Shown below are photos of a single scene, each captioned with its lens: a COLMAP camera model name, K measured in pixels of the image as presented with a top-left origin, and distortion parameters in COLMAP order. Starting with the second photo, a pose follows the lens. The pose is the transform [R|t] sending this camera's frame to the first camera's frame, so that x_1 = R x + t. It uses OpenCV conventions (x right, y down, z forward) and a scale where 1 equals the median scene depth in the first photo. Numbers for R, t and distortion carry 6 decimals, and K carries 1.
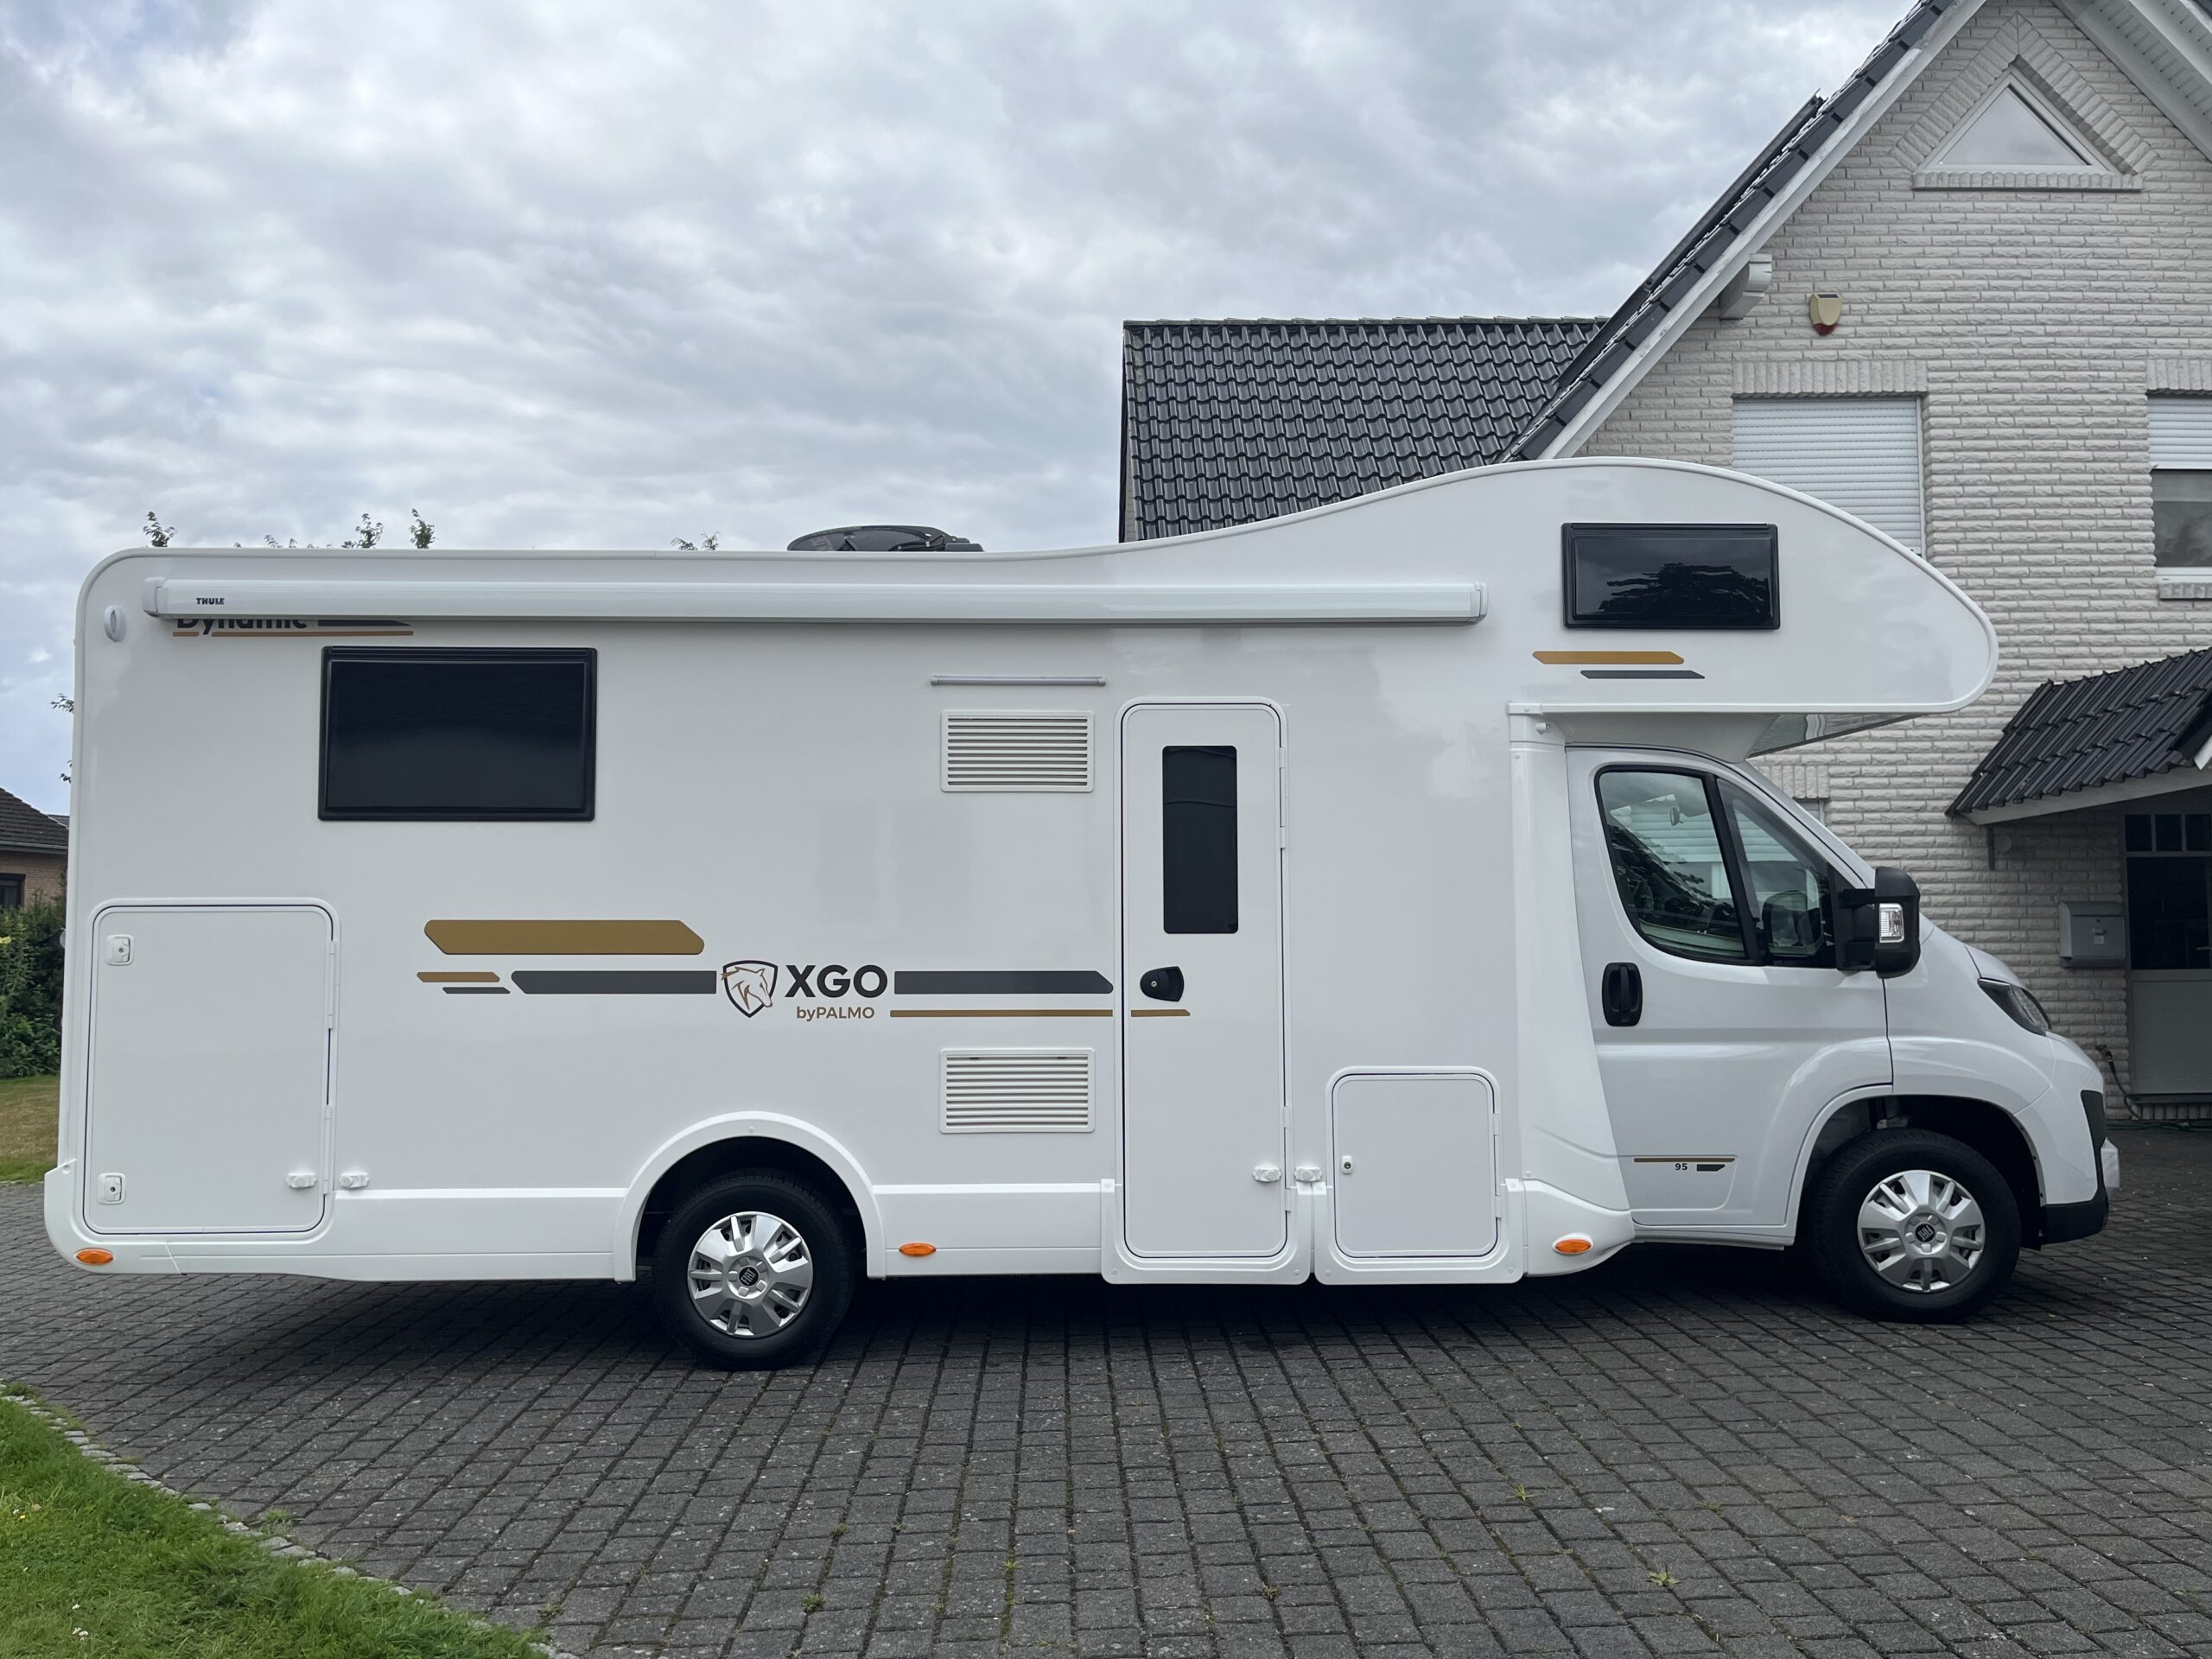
lens RADIAL K [[1679.7, 0, 1111.9], [0, 1679.7, 819.0], [0, 0, 1]] dist [0.072829, -0.104862]
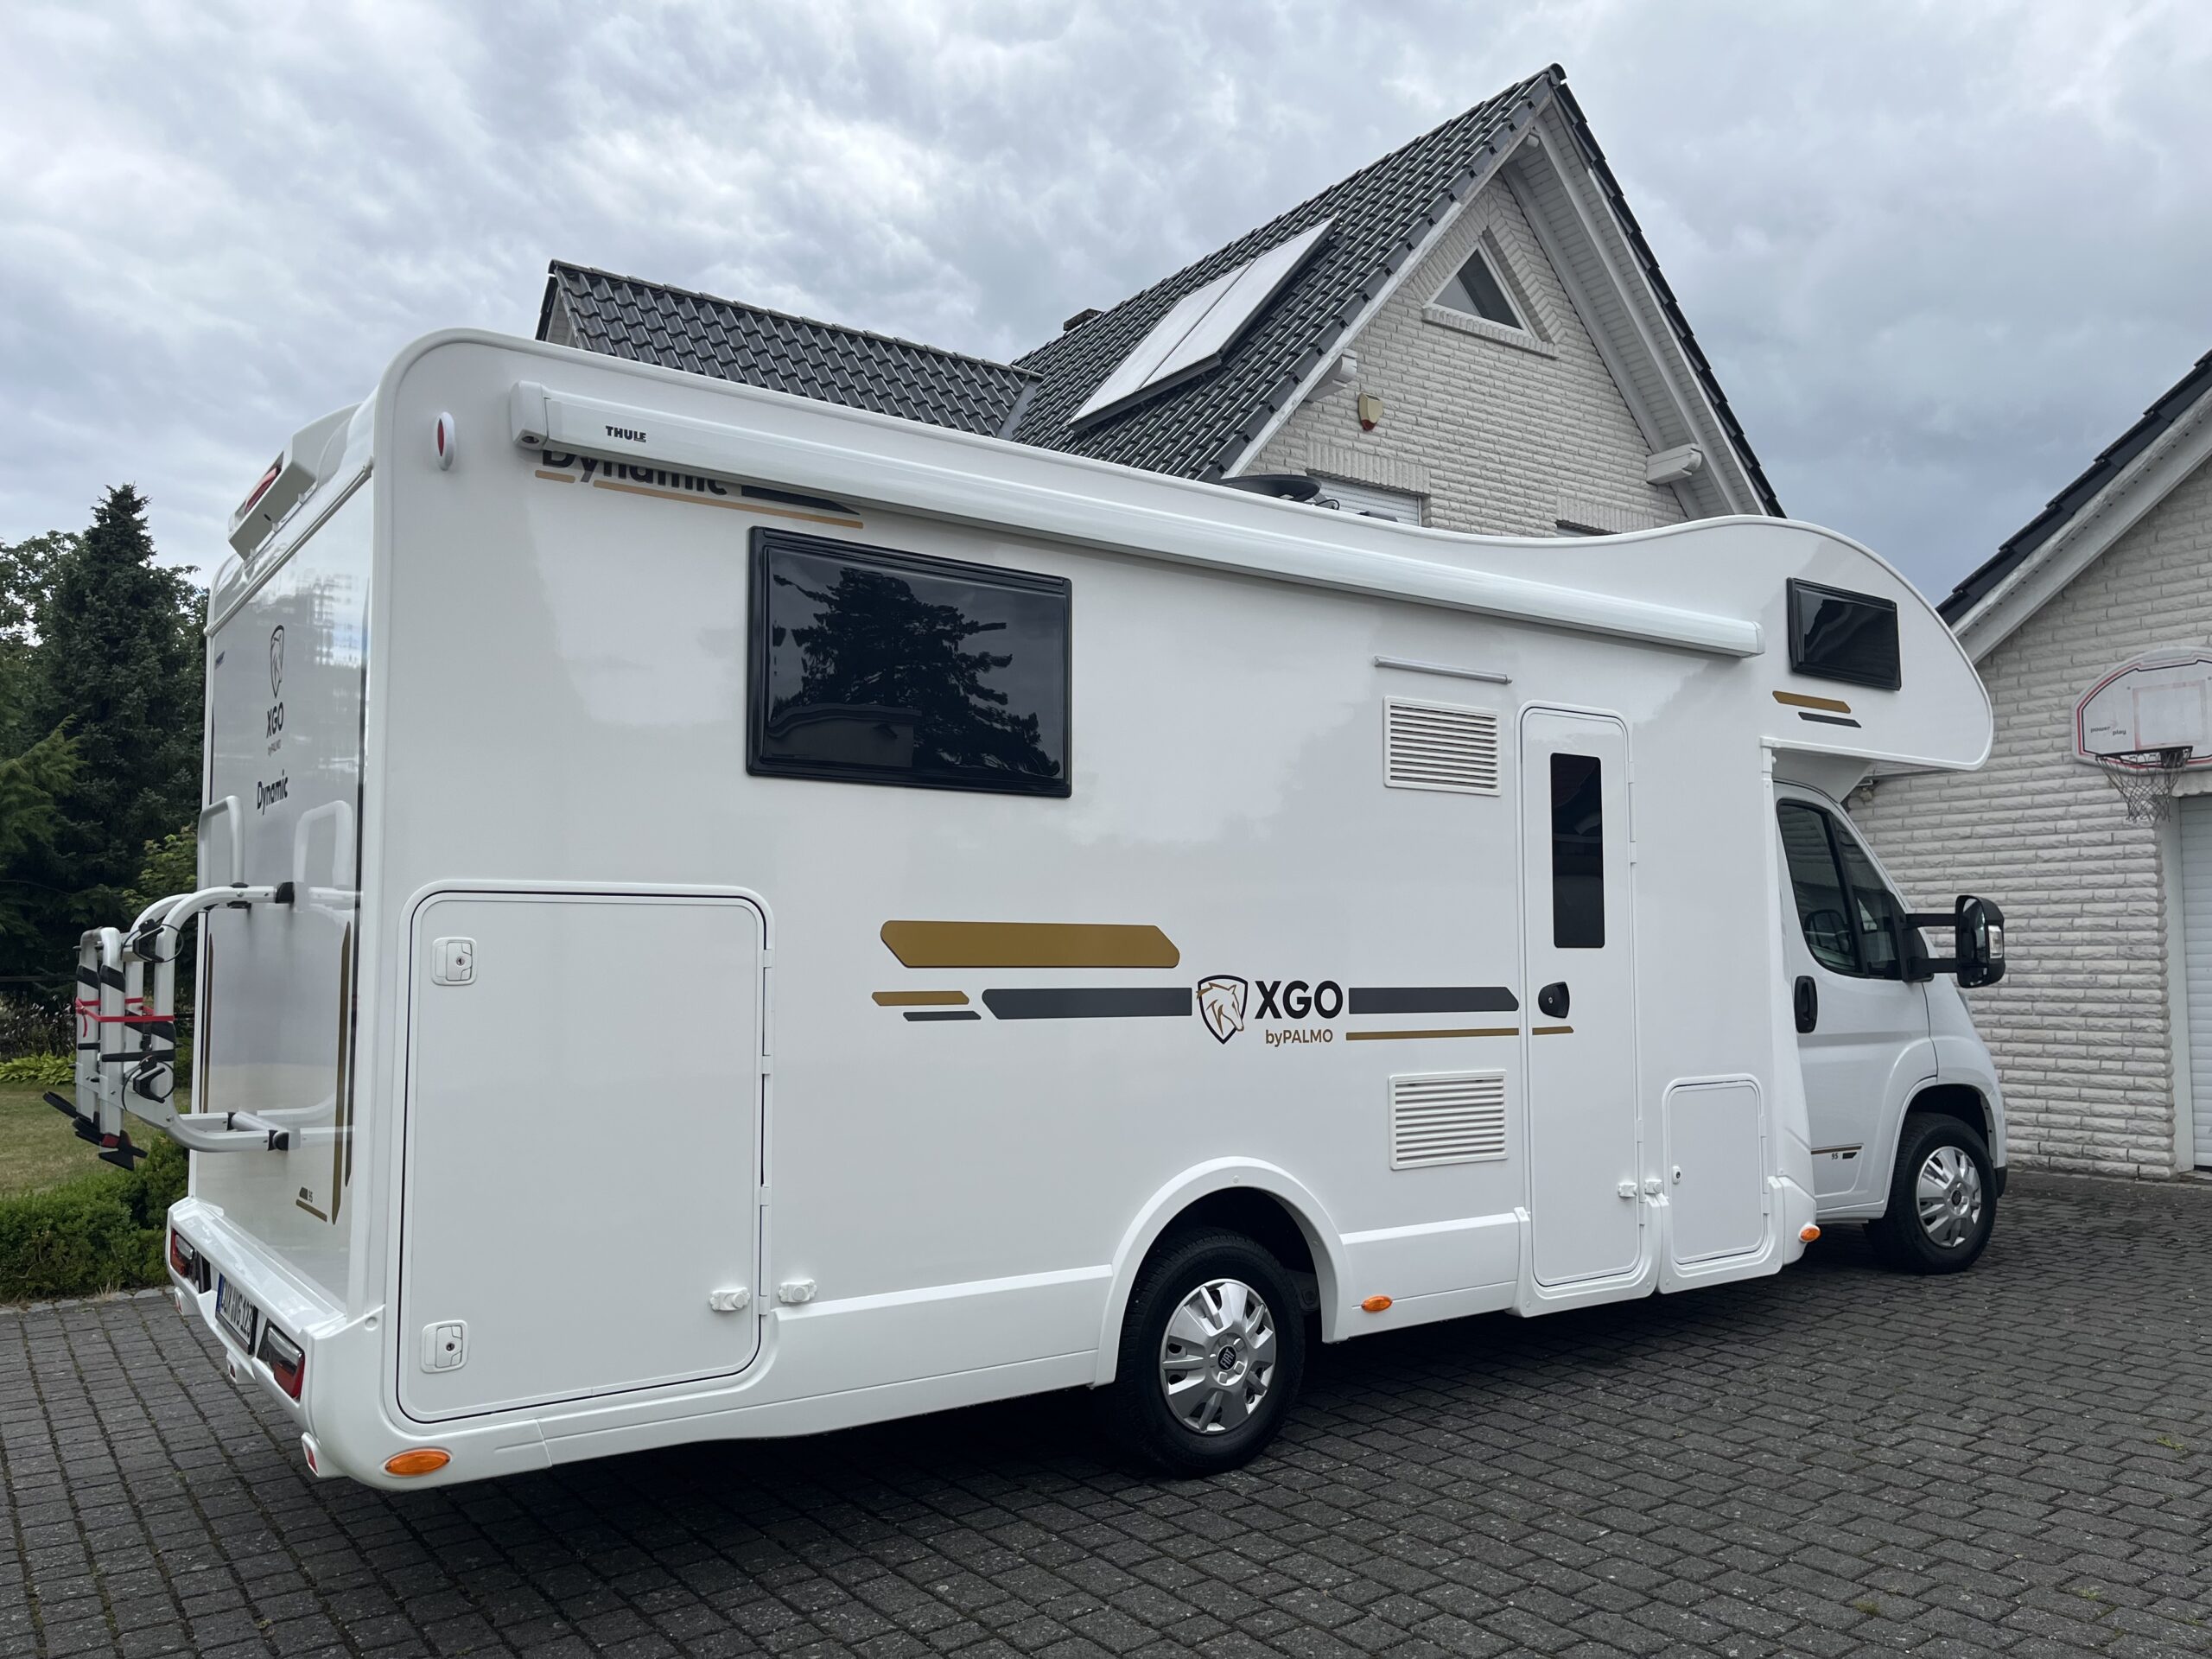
lens RADIAL K [[1656.5, 0, 1106.0], [0, 1656.5, 829.5], [0, 0, 1]] dist [0.061225, -0.092437]
pose [[0.833947, 0.044733, 0.550028, -0.713672], [-0.038544, 0.998997, -0.022806, 0.032898], [-0.550496, -0.002181, 0.834835, 0.349135]]
